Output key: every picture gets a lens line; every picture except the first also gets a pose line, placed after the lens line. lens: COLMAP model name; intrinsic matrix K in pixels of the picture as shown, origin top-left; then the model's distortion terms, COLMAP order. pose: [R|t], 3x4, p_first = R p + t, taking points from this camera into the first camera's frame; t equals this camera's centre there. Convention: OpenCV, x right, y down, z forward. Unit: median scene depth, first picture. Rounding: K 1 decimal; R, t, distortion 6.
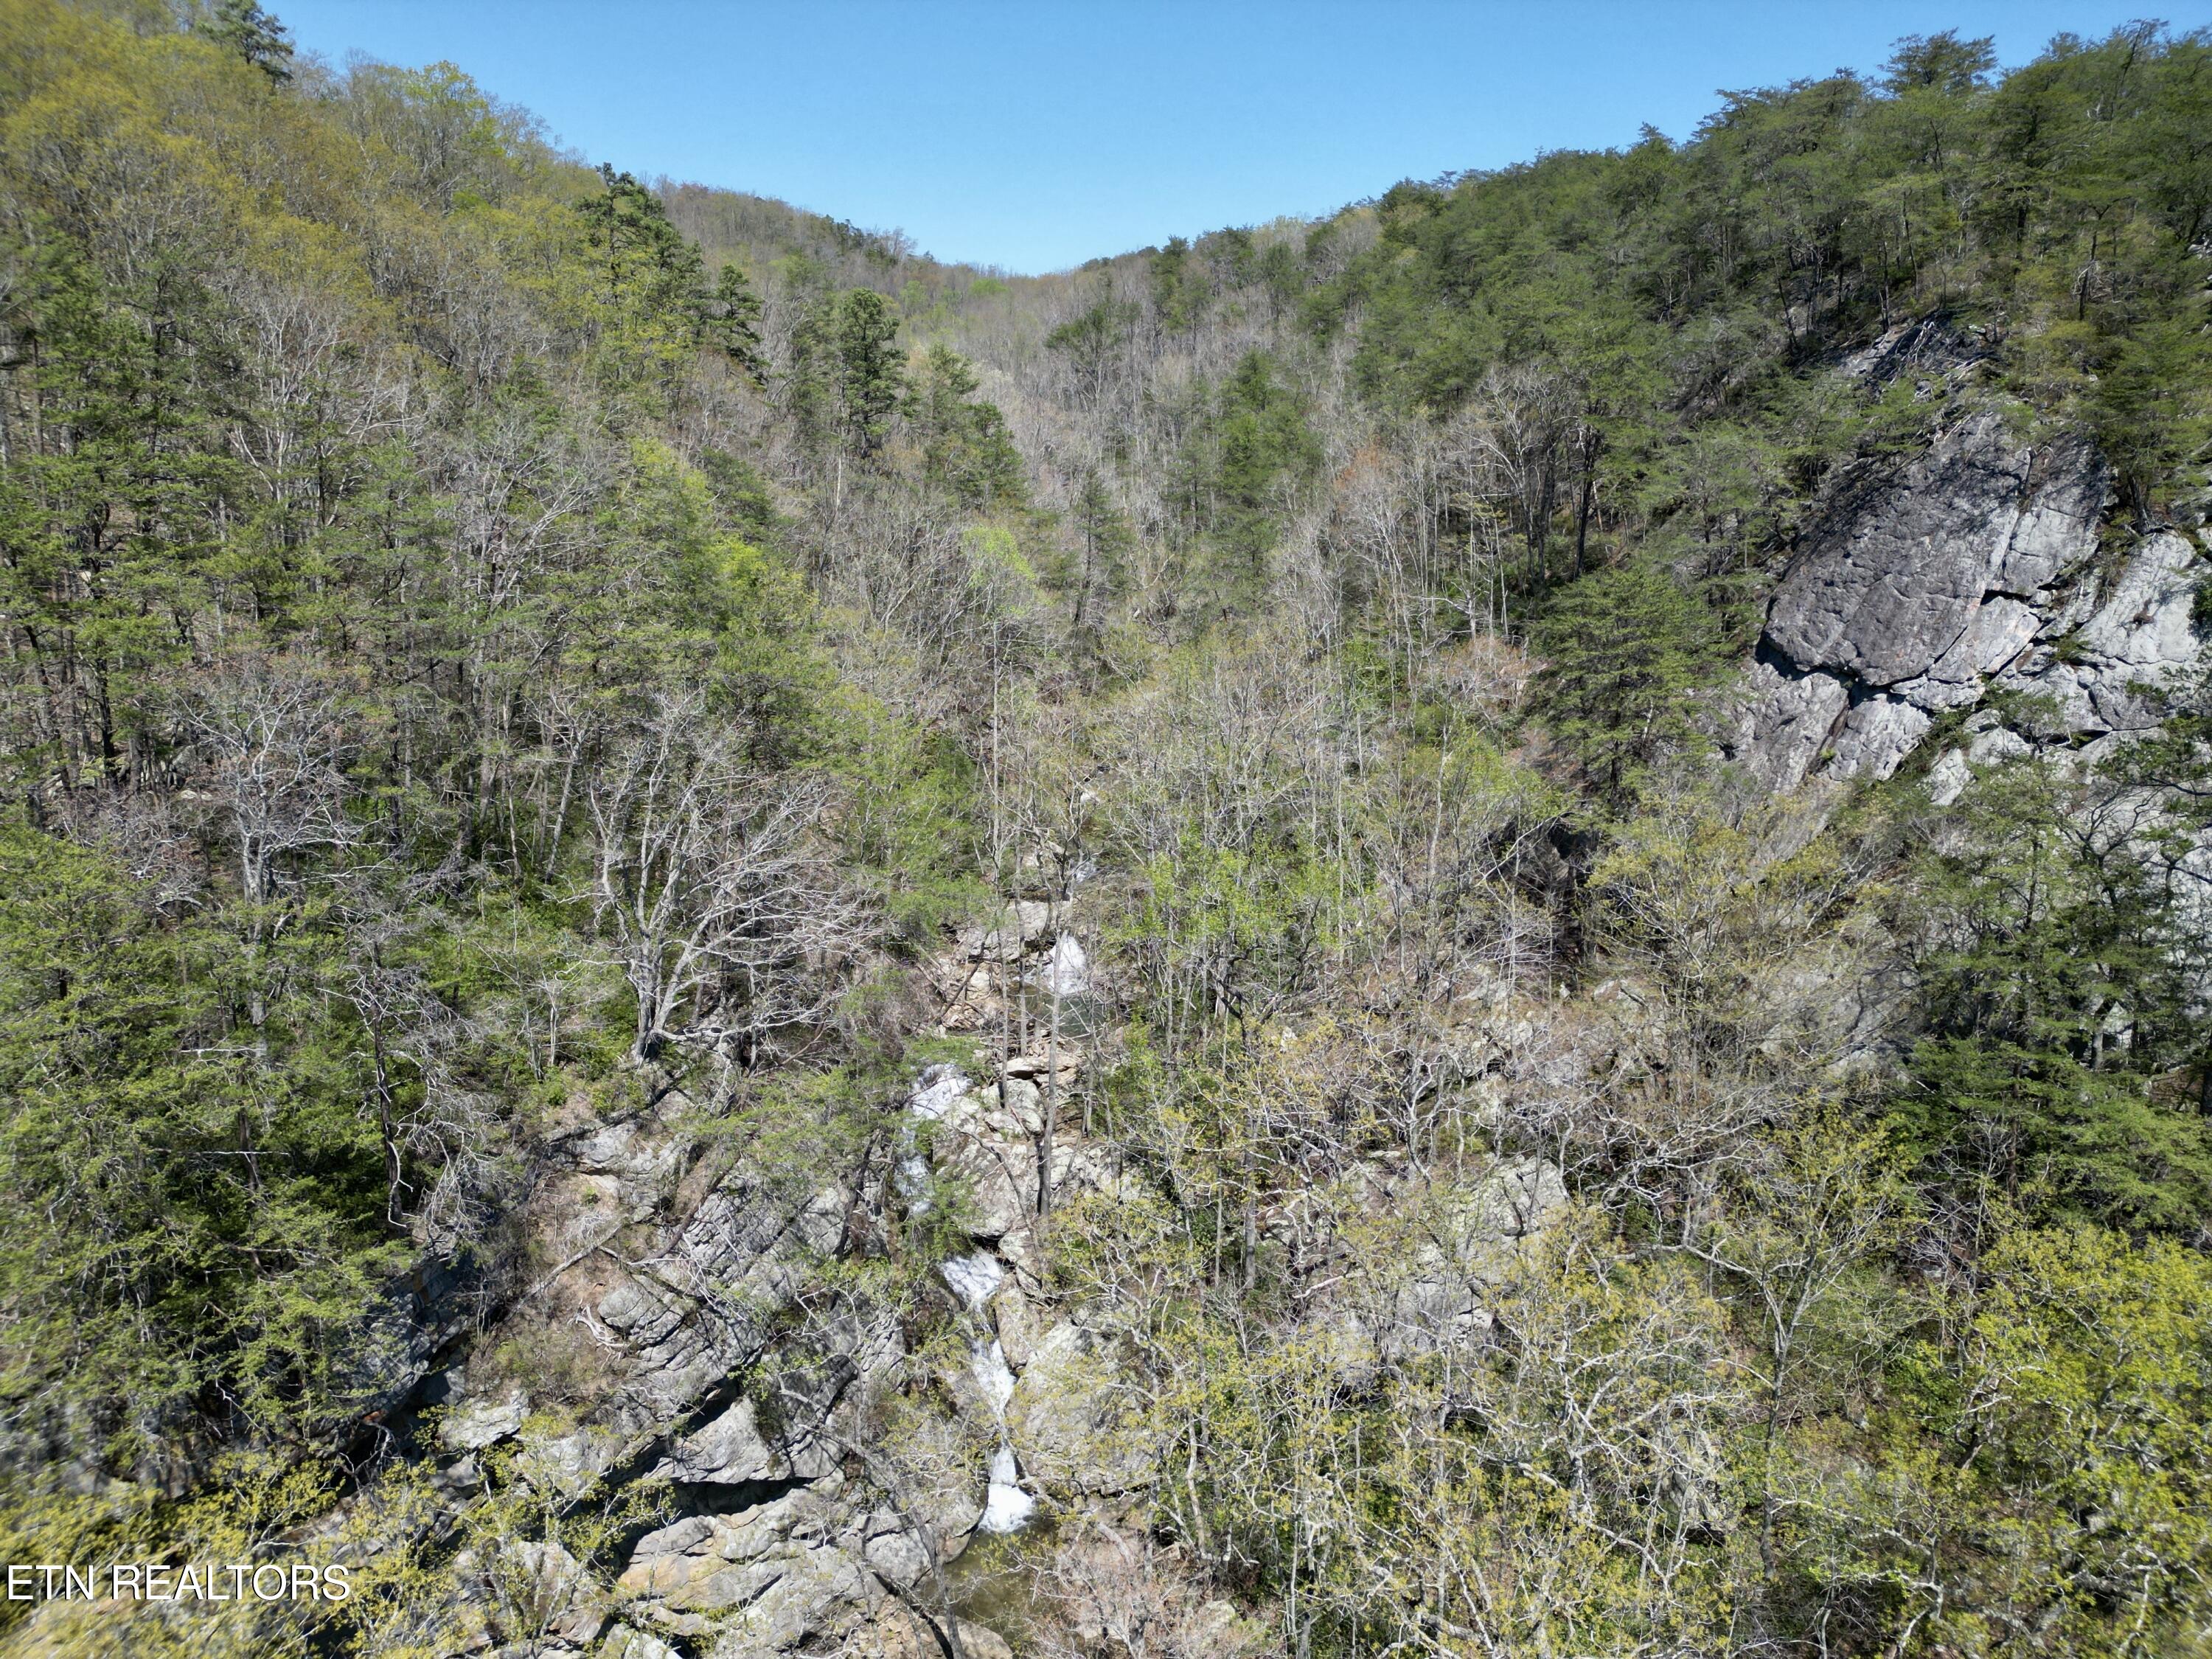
lens RADIAL K [[1535.6, 0, 1114.8], [0, 1535.6, 823.8], [0, 0, 1]] dist [0.085915, -0.069128]
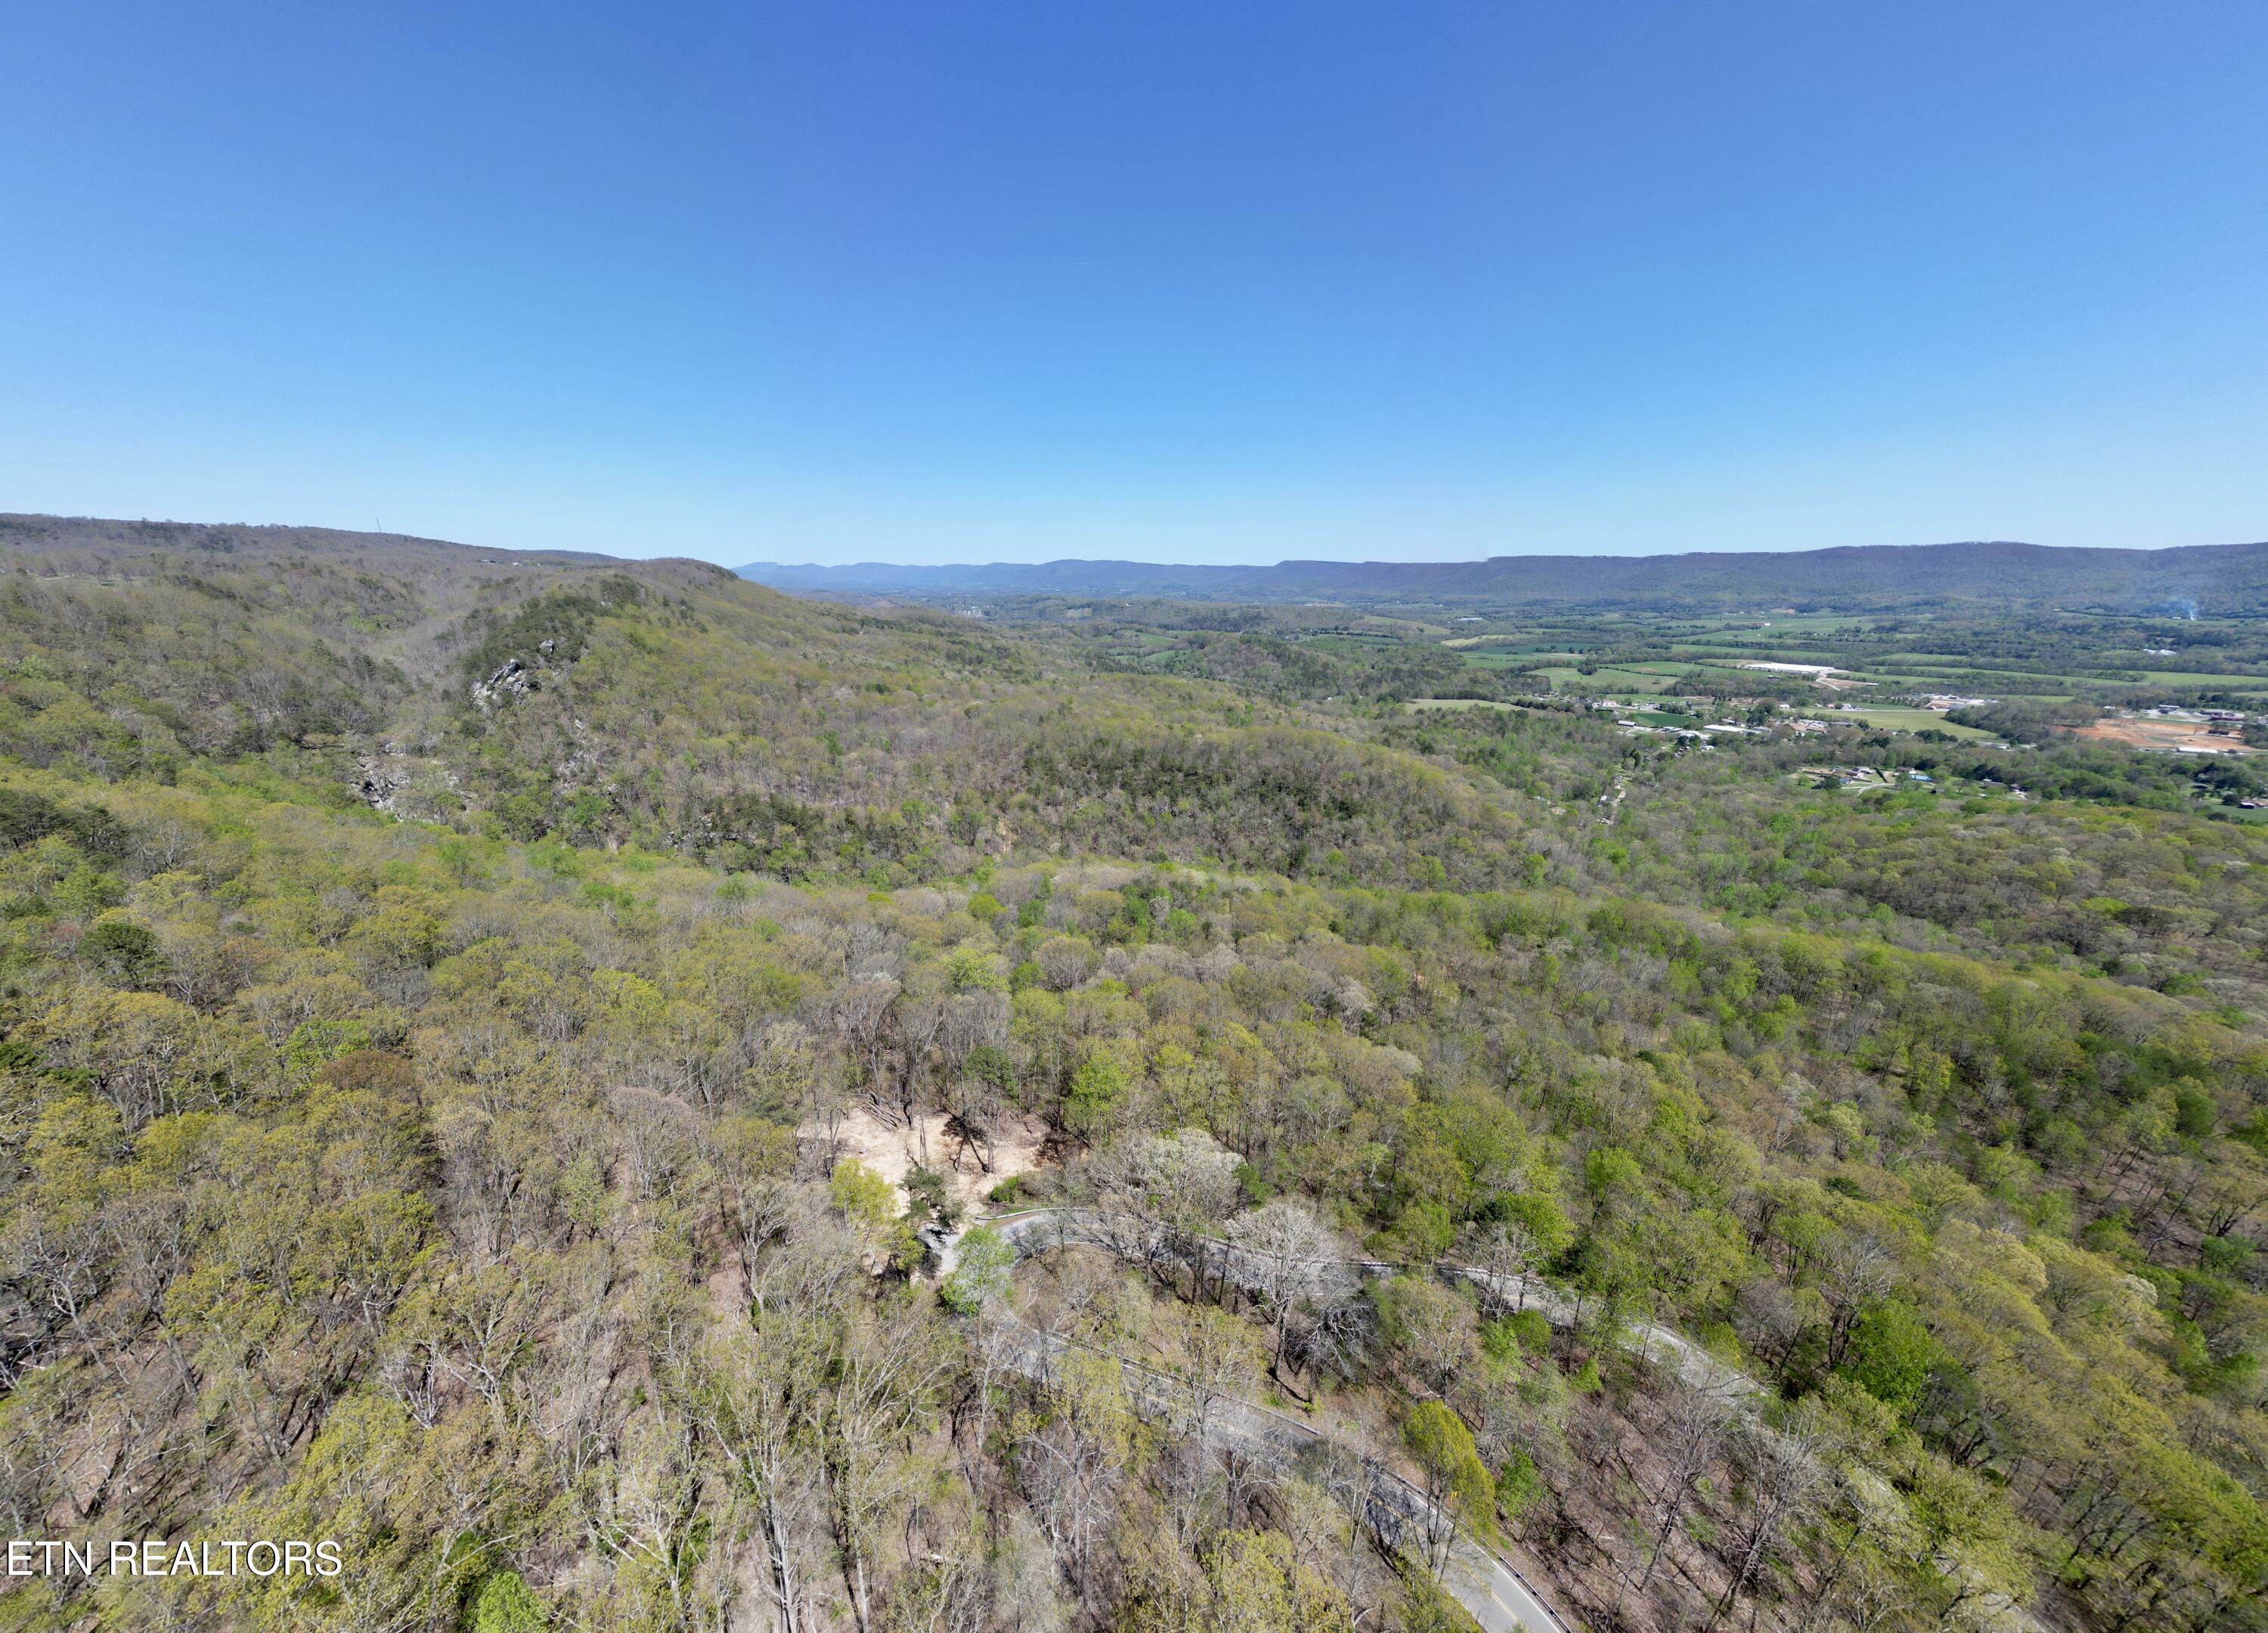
lens RADIAL K [[751.3, 0, 1134.0], [0, 751.3, 816.5], [0, 0, 1]] dist [0.022198, 0.000001]
pose [[0.844875, -0.166385, 0.508431, 0.975320], [0.146521, 0.986032, 0.079201, 0.677723], [-0.514507, 0.007581, 0.857453, -4.128321]]
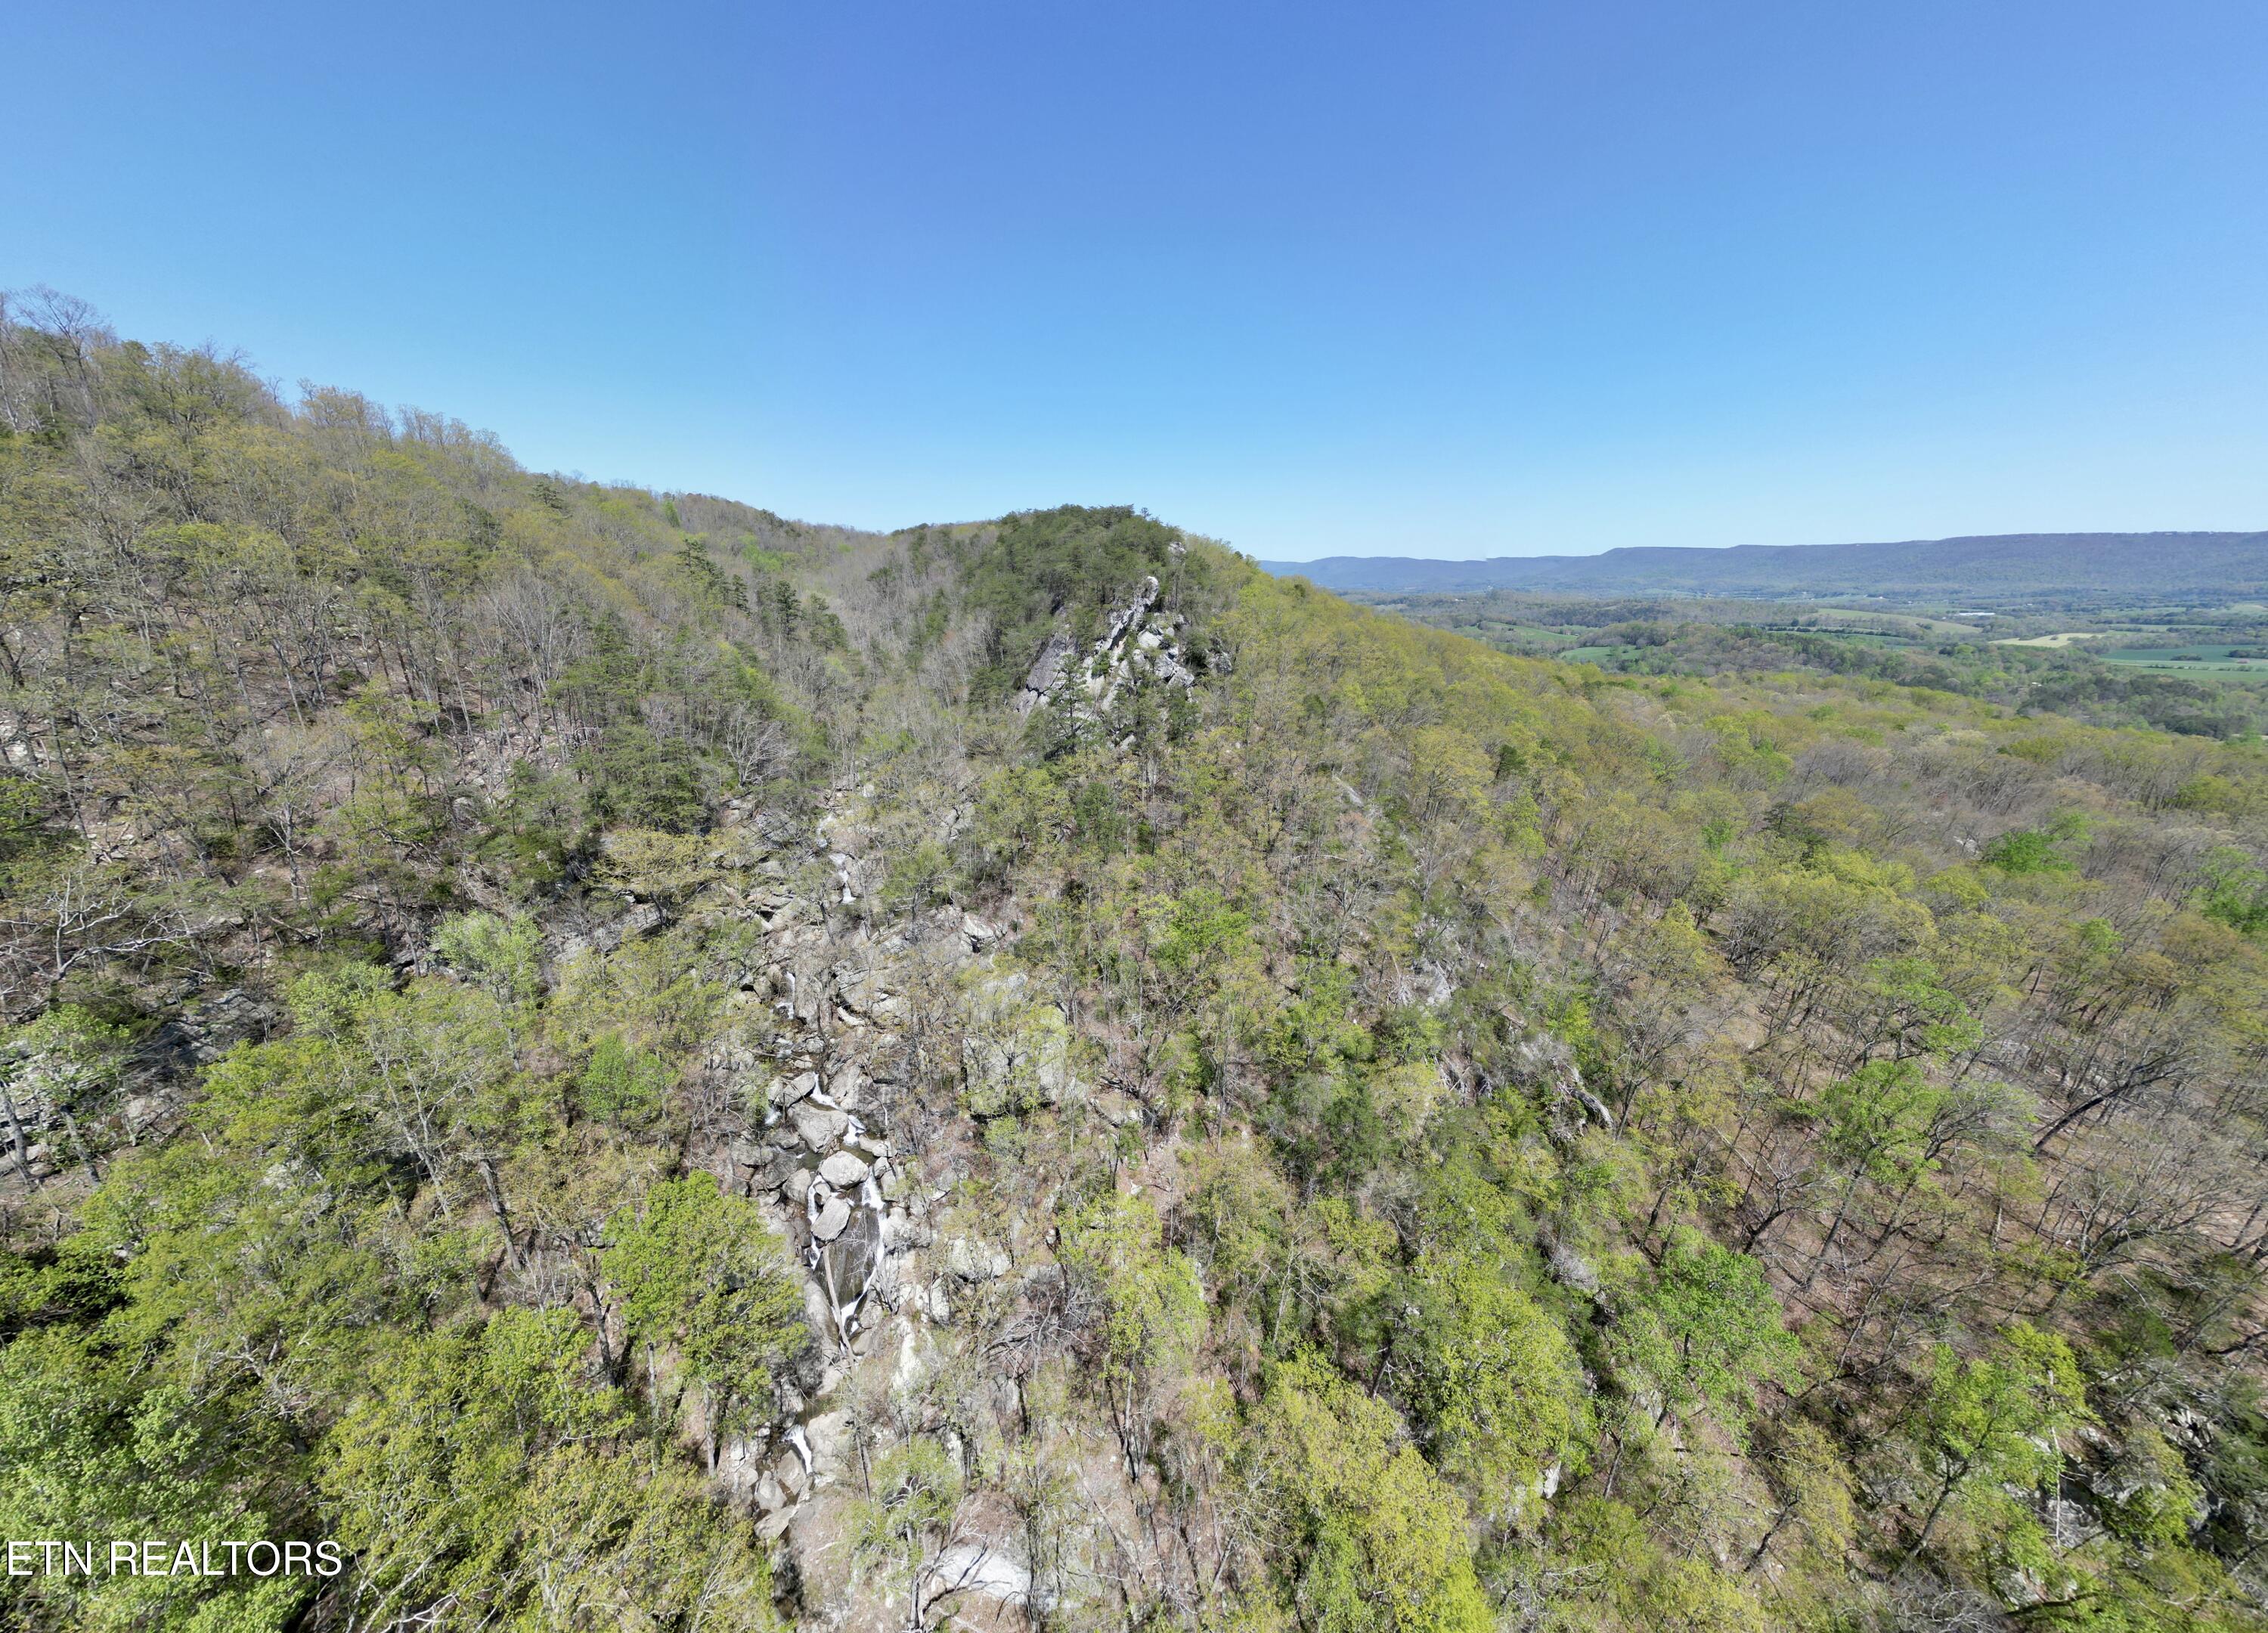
lens RADIAL K [[766.7, 0, 1168.1], [0, 766.7, 810.3], [0, 0, 1]] dist [0.000760, 0.000123]
pose [[0.960832, -0.088681, 0.262559, 0.128537], [0.081345, 0.995934, 0.038701, 0.104405], [-0.264923, -0.015828, 0.964140, -0.645300]]
